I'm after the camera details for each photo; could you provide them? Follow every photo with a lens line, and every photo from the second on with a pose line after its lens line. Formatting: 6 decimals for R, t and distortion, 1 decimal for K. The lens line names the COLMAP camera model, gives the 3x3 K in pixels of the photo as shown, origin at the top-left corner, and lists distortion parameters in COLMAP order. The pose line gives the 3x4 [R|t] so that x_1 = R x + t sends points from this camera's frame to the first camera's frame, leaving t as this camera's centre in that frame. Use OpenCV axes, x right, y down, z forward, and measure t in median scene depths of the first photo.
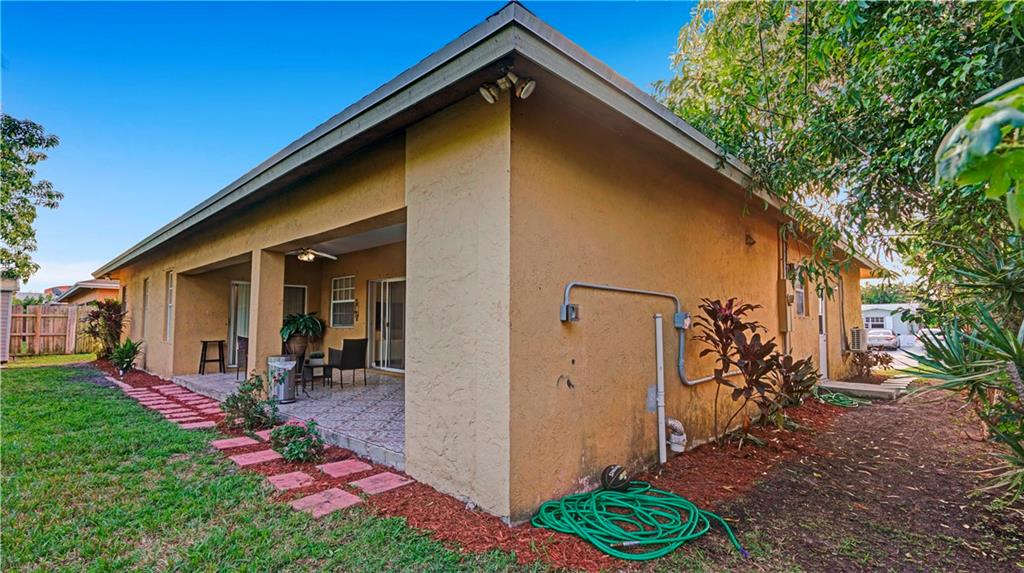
lens RADIAL K [[469.6, 0, 521.4], [0, 469.6, 291.6], [0, 0, 1]] dist [-0.002581, -0.000226]
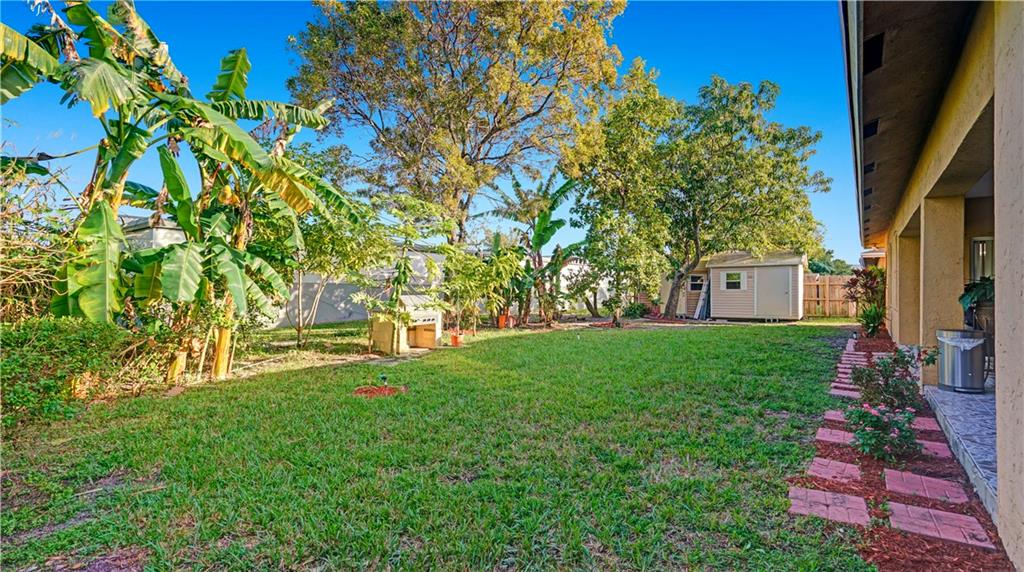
lens RADIAL K [[469.6, 0, 521.4], [0, 469.6, 284.6], [0, 0, 1]] dist [-0.002581, -0.000226]
pose [[0.139155, -0.012331, -0.990194, 0.275784], [0.066102, 0.997808, -0.003137, 0.029736], [0.988062, -0.065017, 0.139666, 0.334256]]
